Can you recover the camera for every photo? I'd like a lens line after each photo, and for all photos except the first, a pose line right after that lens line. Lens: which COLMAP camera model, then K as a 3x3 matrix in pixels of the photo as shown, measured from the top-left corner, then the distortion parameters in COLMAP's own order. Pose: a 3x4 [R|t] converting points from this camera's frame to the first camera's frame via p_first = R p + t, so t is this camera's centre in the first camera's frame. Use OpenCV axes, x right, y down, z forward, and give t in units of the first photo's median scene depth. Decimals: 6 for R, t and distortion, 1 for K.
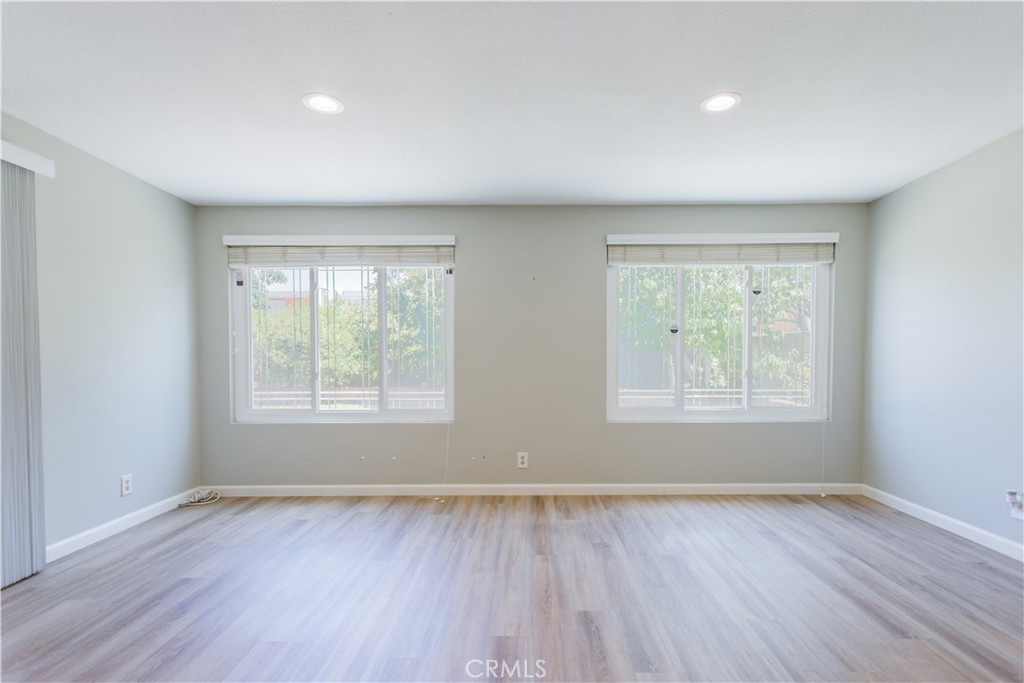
lens RADIAL K [[510.9, 0, 524.7], [0, 510.9, 364.1], [0, 0, 1]] dist [0.002974, 0.000583]
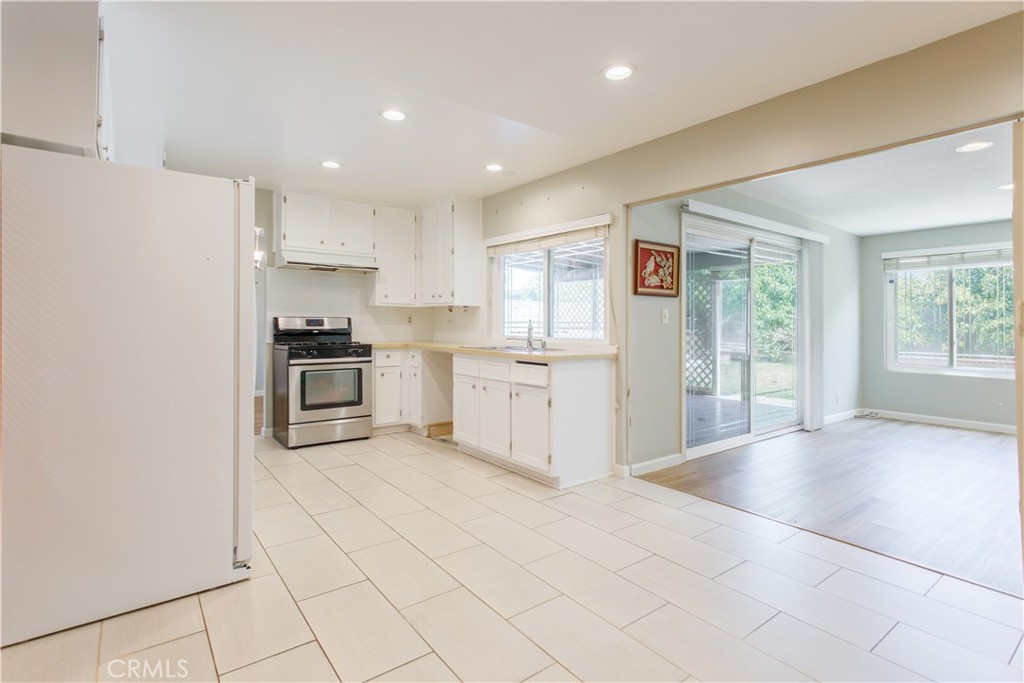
lens RADIAL K [[504.4, 0, 517.0], [0, 504.4, 322.2], [0, 0, 1]] dist [0.005087, 0.000763]
pose [[0.613135, 0.006197, -0.789954, -0.037798], [-0.024726, 0.999630, -0.011350, 0.011305], [0.789591, 0.026491, 0.613061, -0.877108]]
